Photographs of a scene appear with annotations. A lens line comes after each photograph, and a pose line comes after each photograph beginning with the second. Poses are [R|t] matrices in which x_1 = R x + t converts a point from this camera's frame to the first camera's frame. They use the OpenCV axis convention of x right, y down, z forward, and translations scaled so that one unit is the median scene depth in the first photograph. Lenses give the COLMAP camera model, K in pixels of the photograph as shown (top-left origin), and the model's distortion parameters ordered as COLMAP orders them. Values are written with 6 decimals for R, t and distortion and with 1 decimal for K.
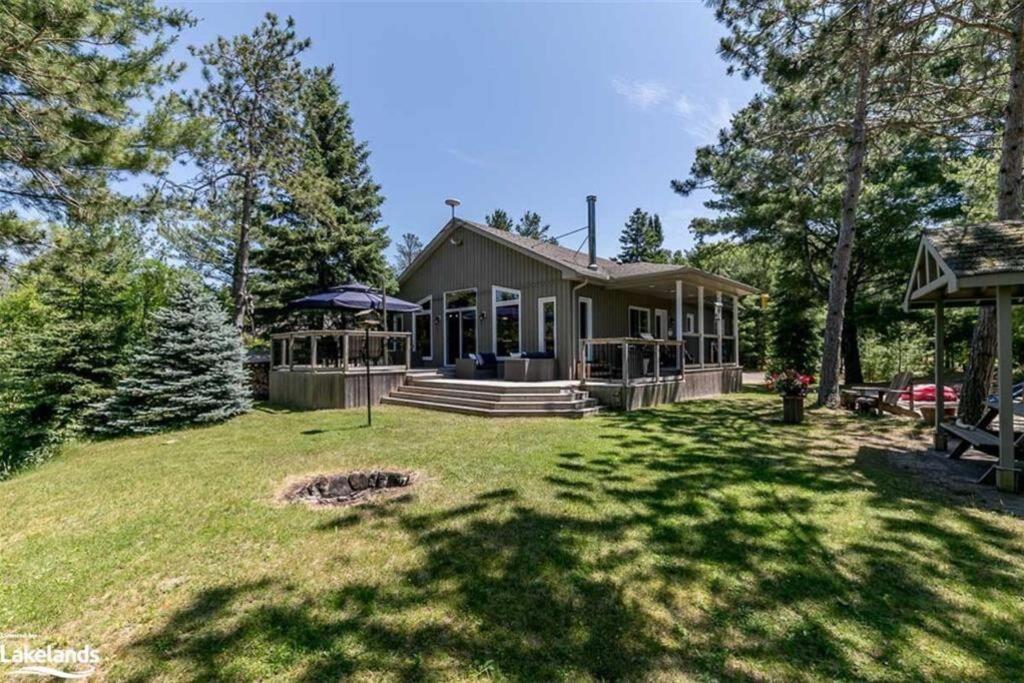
lens RADIAL K [[466.9, 0, 513.9], [0, 466.9, 344.8], [0, 0, 1]] dist [0.000870, 0.000219]
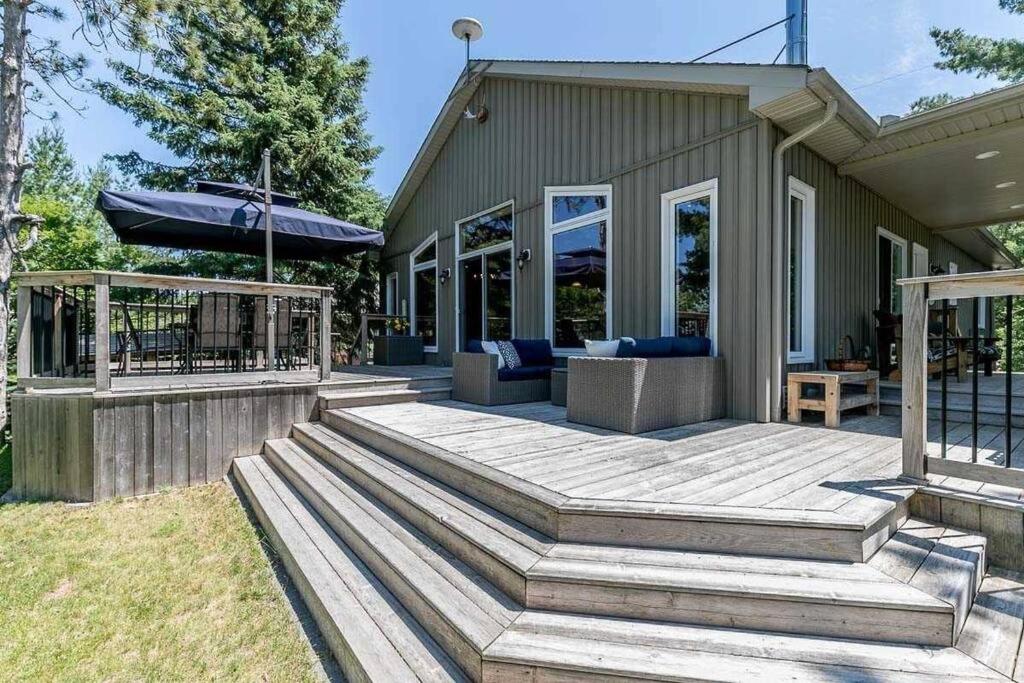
lens RADIAL K [[466.9, 0, 512.9], [0, 466.9, 343.4], [0, 0, 1]] dist [0.000870, 0.000219]
pose [[0.986291, 0.007217, -0.164856, -0.002334], [-0.003149, 0.999684, 0.024926, 0.010643], [0.164983, -0.024065, 0.986003, 0.590462]]
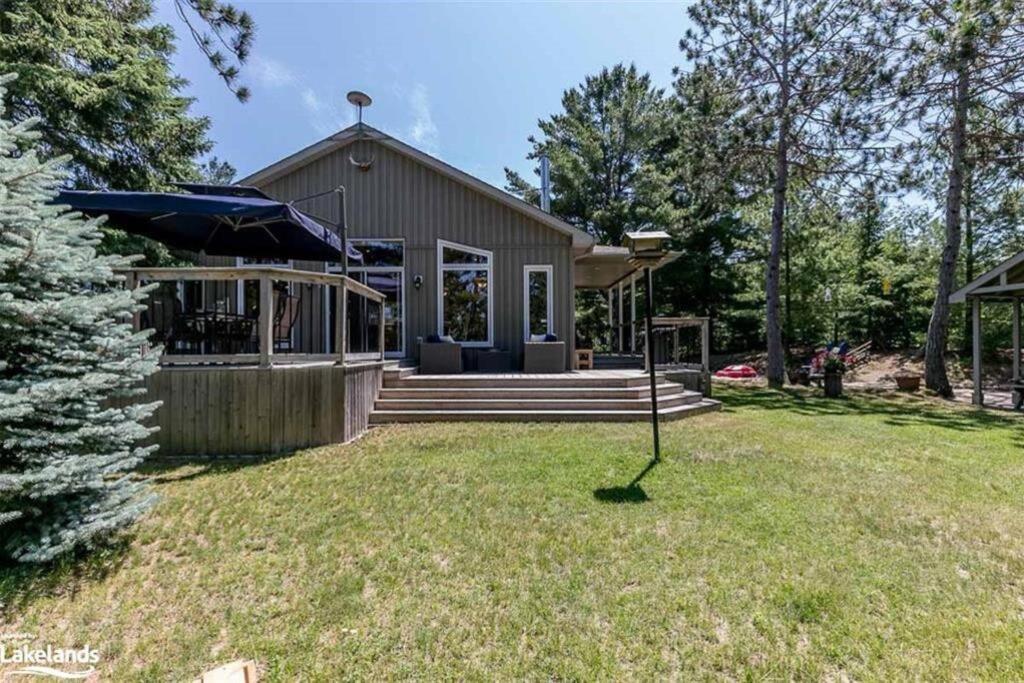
lens RADIAL K [[466.9, 0, 509.0], [0, 466.9, 340.8], [0, 0, 1]] dist [0.000870, 0.000219]
pose [[0.727397, 0.019754, 0.685933, -0.468377], [-0.019004, 0.999782, -0.008639, 0.030188], [-0.685954, -0.006751, 0.727614, 0.447392]]
